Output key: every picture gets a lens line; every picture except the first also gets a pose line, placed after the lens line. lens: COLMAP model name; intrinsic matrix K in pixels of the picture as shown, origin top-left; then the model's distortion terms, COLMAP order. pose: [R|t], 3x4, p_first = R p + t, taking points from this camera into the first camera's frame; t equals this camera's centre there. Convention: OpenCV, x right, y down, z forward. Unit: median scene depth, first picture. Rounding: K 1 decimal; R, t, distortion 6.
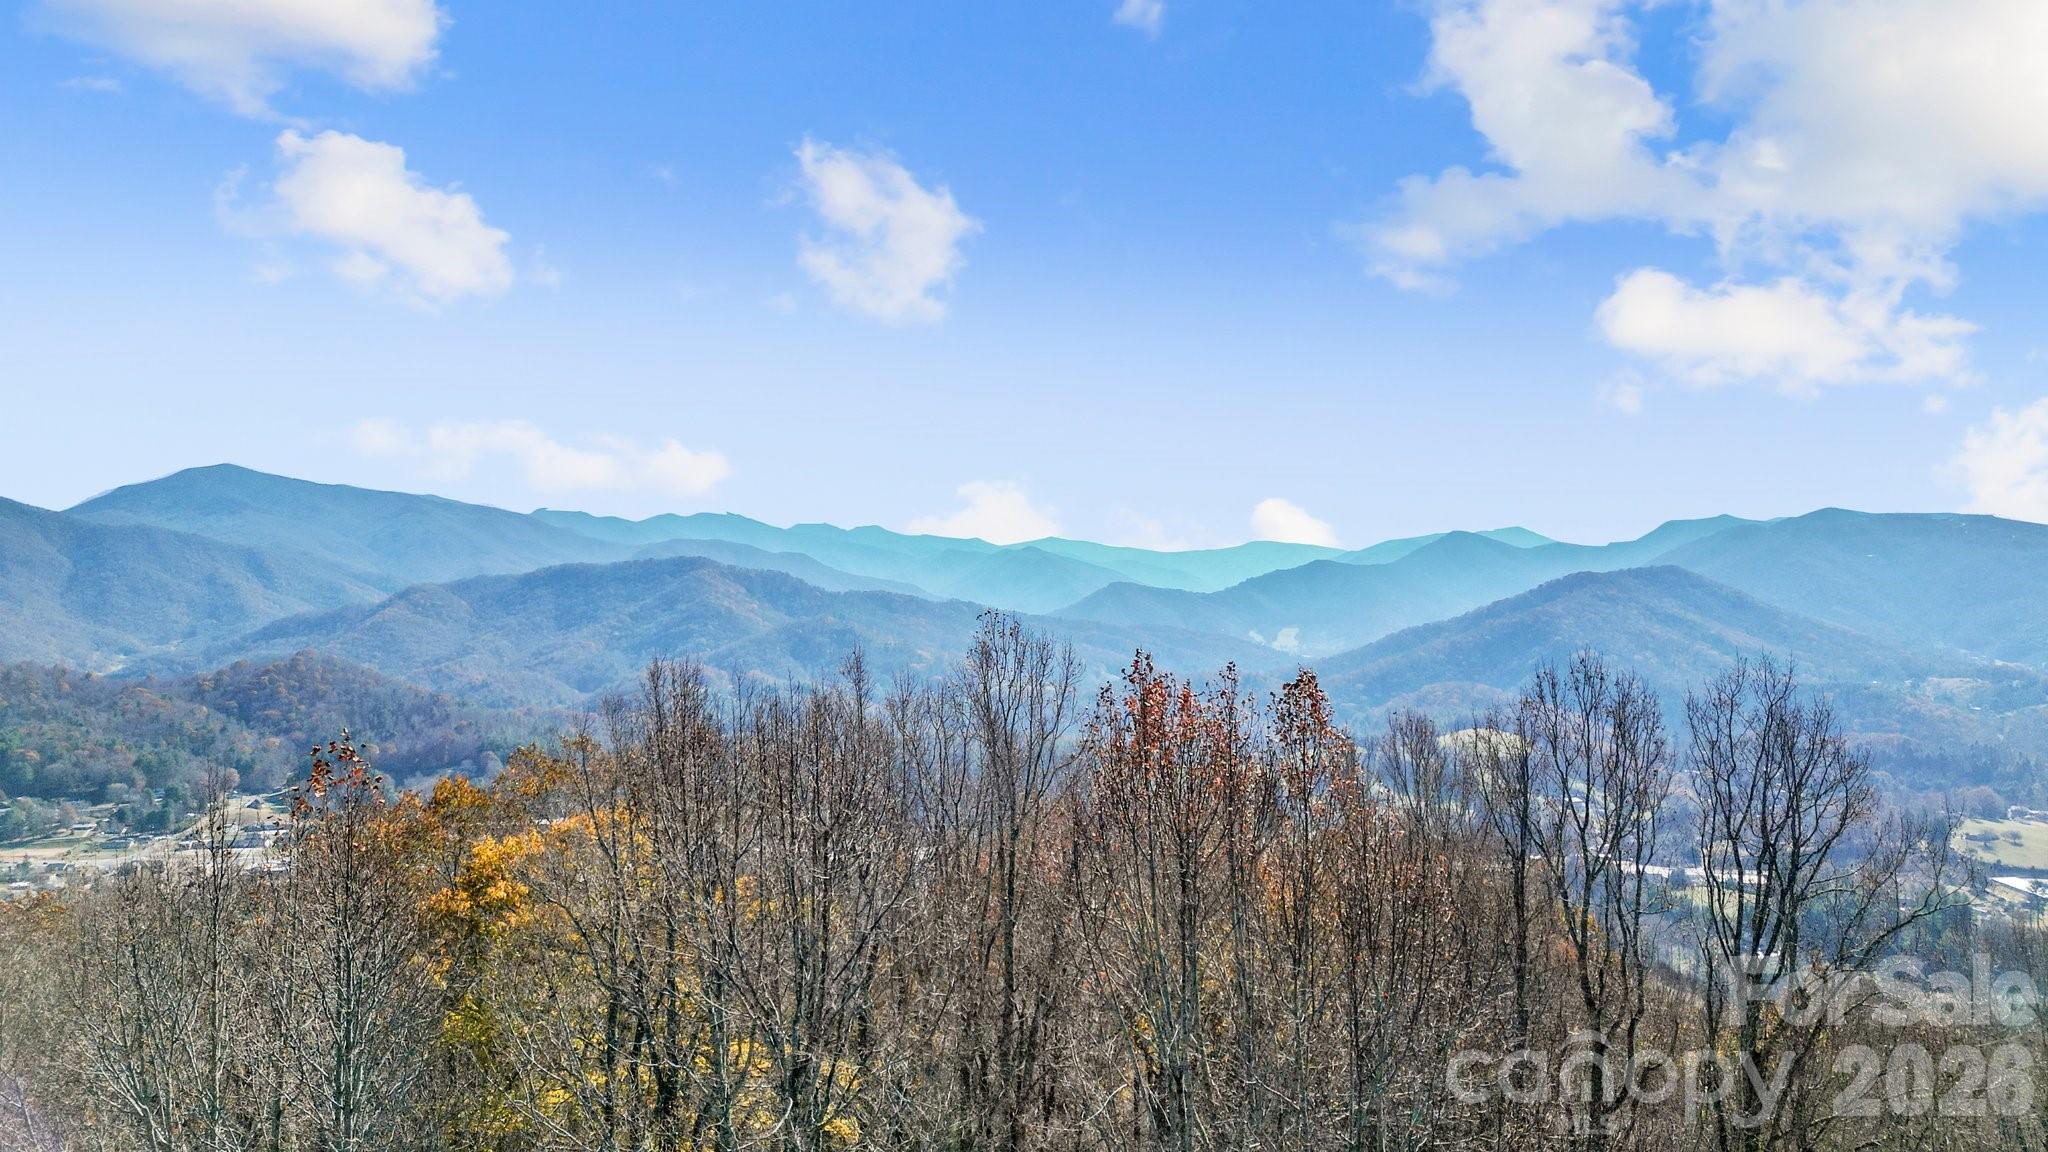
lens RADIAL K [[1428.0, 0, 1019.1], [0, 1428.0, 568.5], [0, 0, 1]] dist [0.077804, -0.074671]
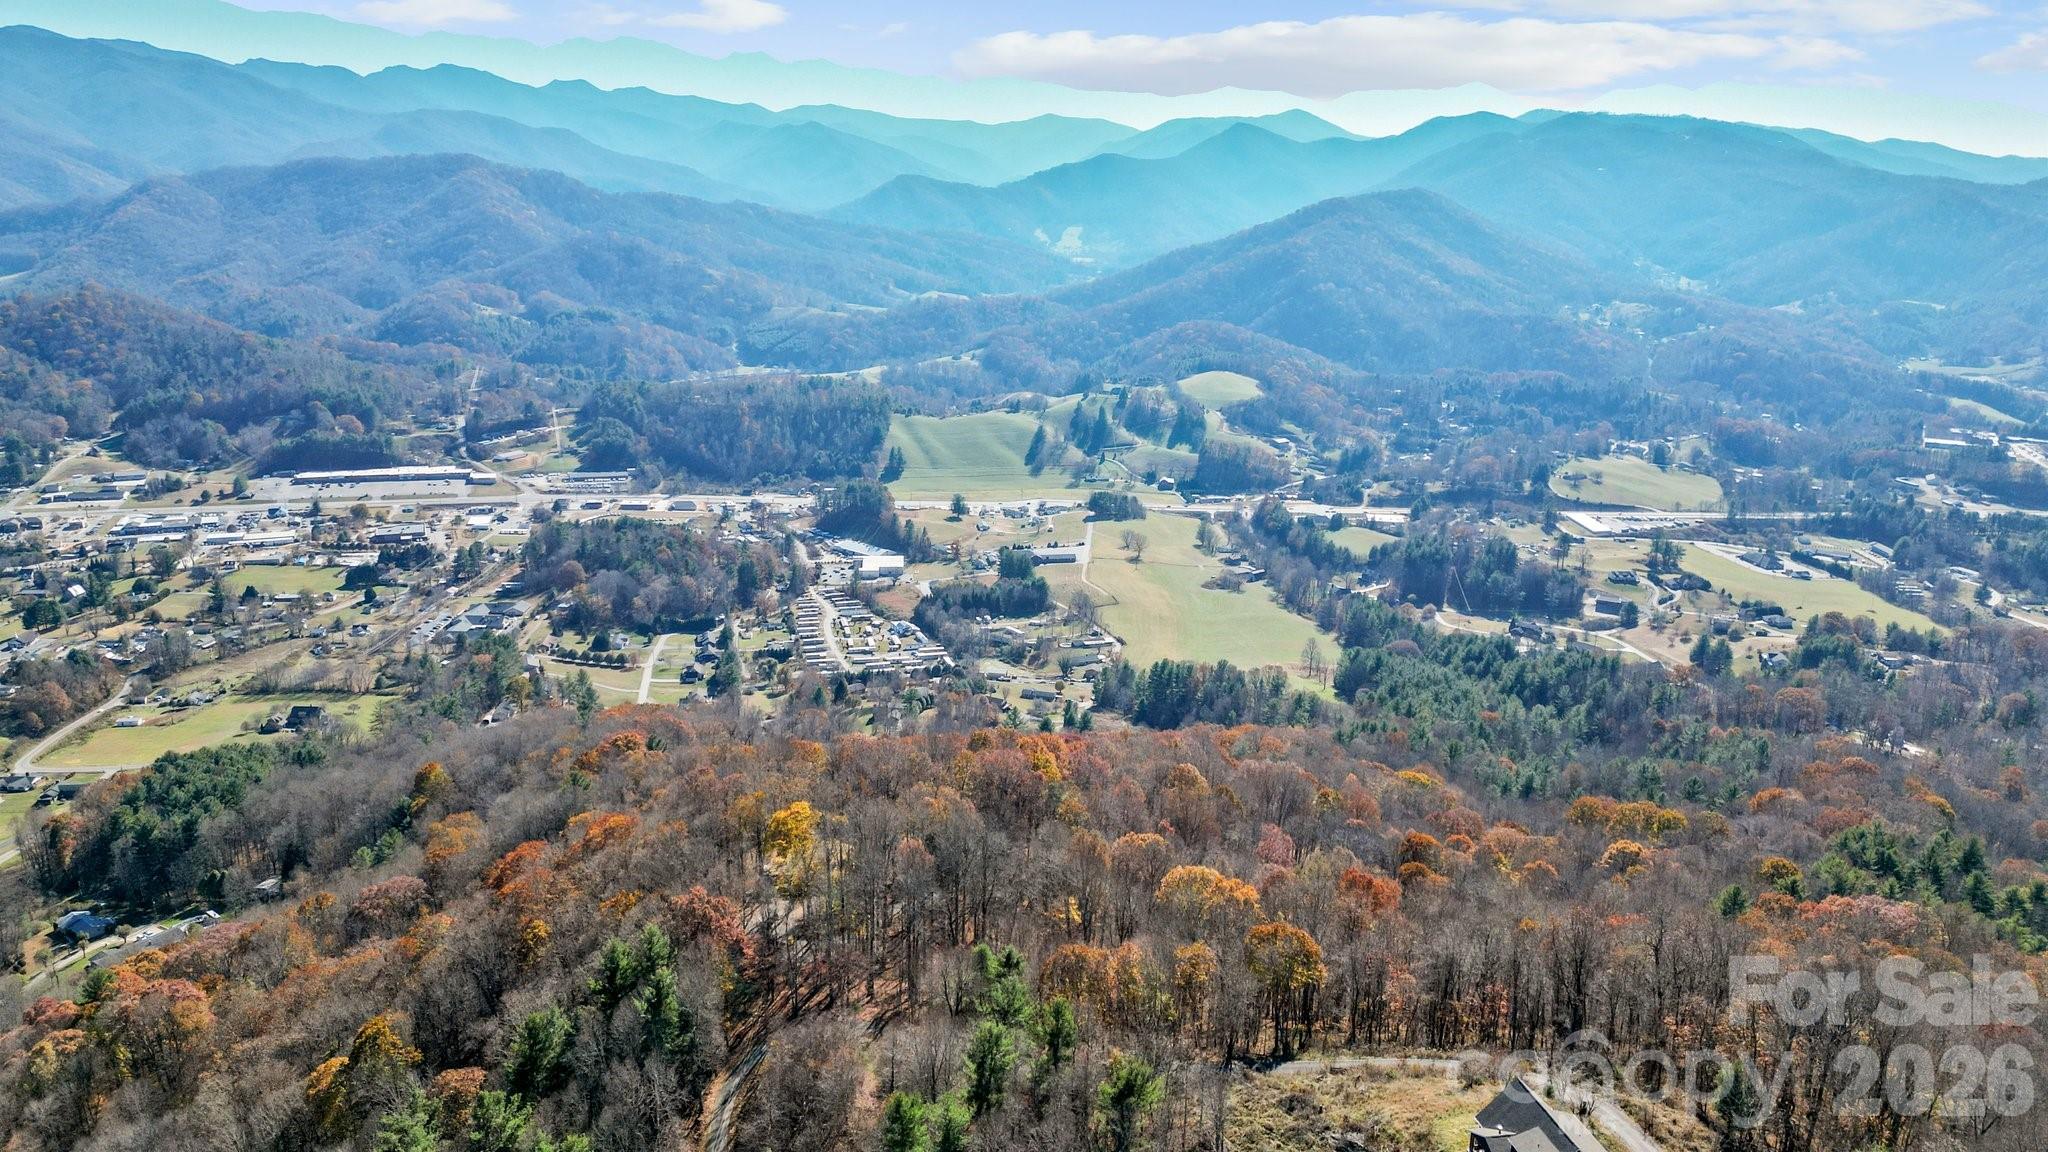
lens RADIAL K [[1427.9, 0, 1024.0], [0, 1427.9, 576.0], [0, 0, 1]] dist [0.078980, -0.075022]
pose [[0.988768, -0.019079, 0.148238, -0.007268], [-0.025248, 0.956242, 0.291485, -0.063023], [-0.147313, -0.291954, 0.945020, -0.110381]]
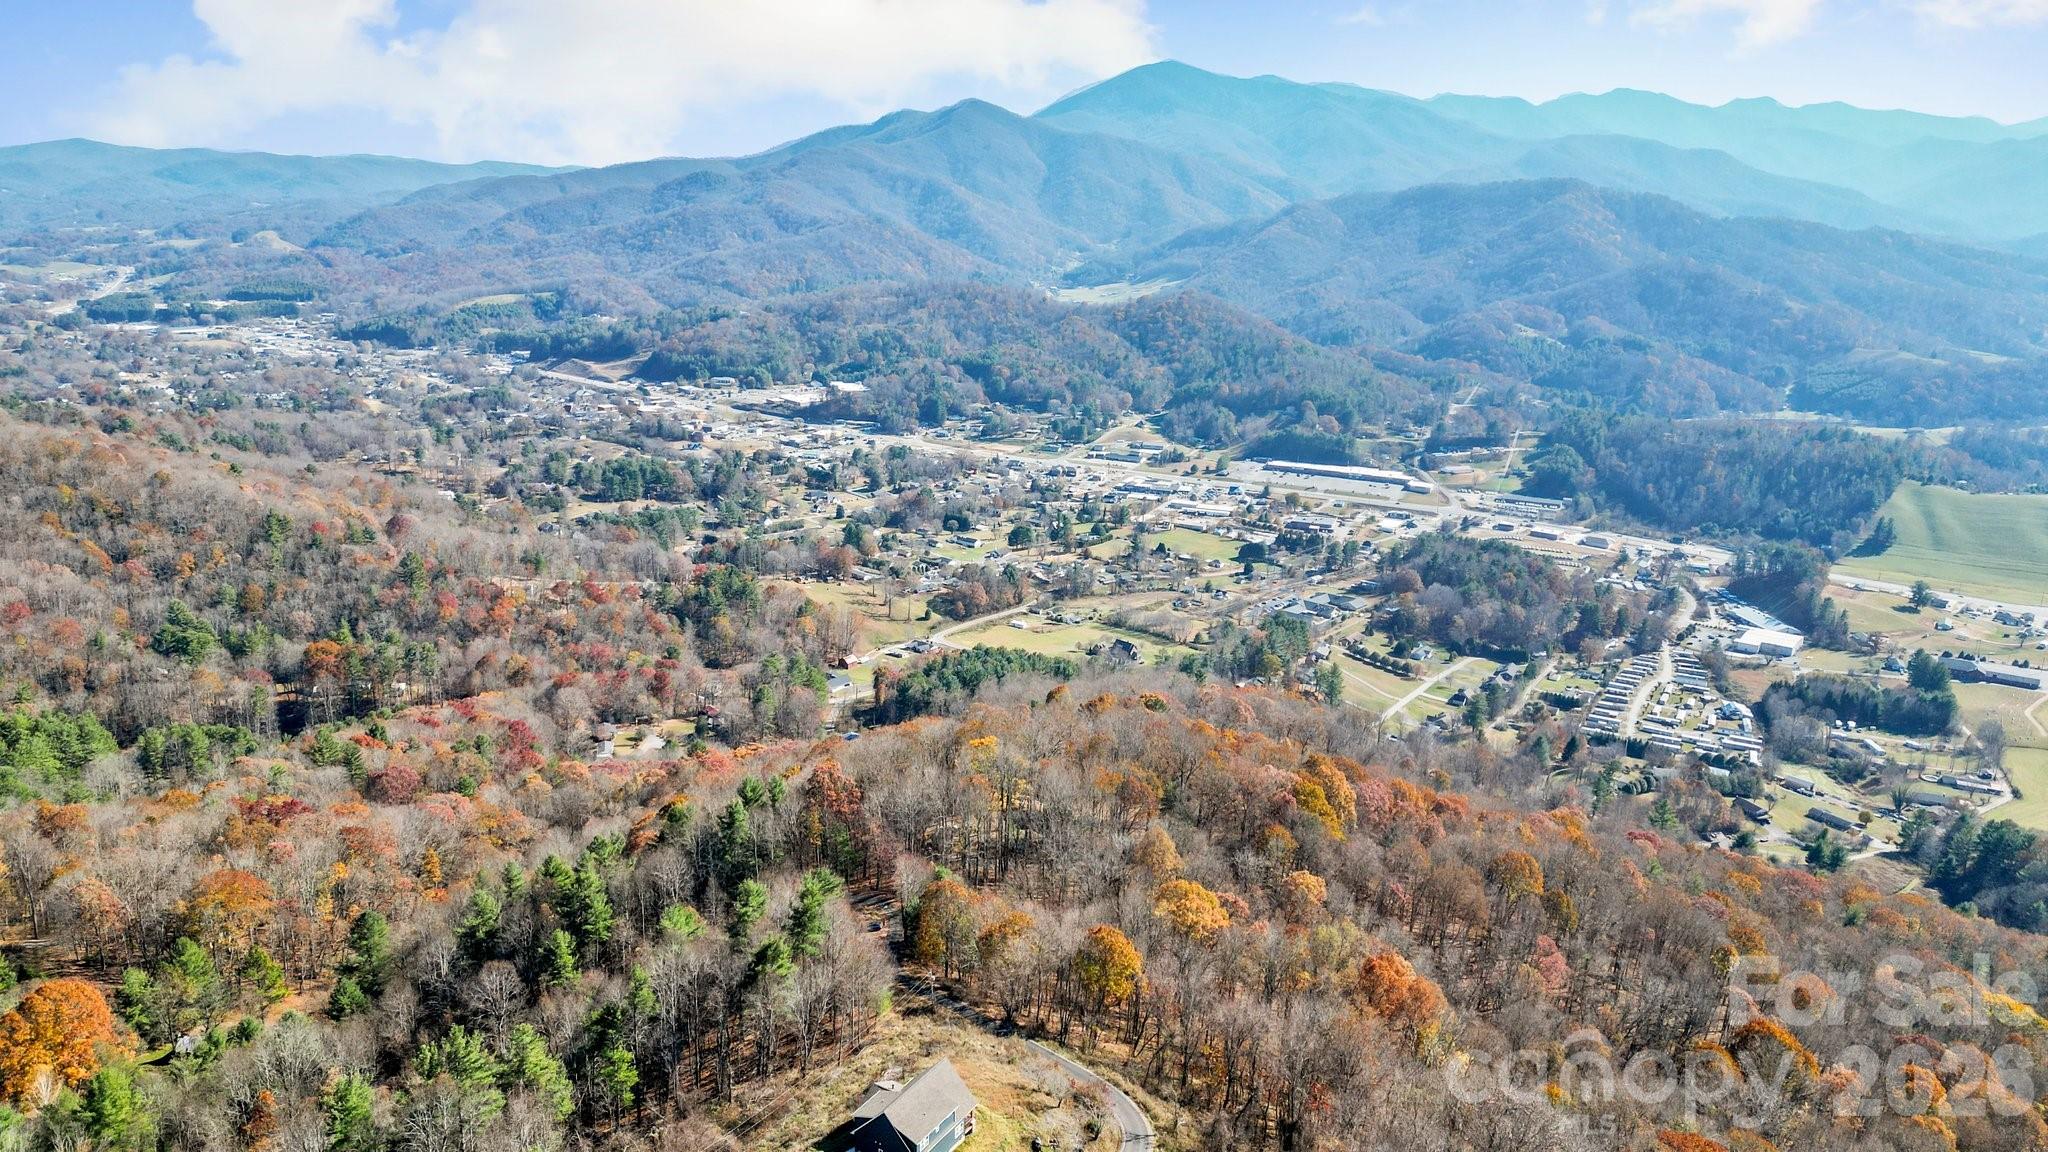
lens RADIAL K [[1427.9, 0, 1024.0], [0, 1427.9, 576.0], [0, 0, 1]] dist [0.078980, -0.075022]
pose [[0.827097, 0.172974, -0.534780, 0.087288], [-0.011986, 0.956679, 0.290898, -0.066462], [0.561931, -0.234191, 0.793340, -0.104752]]
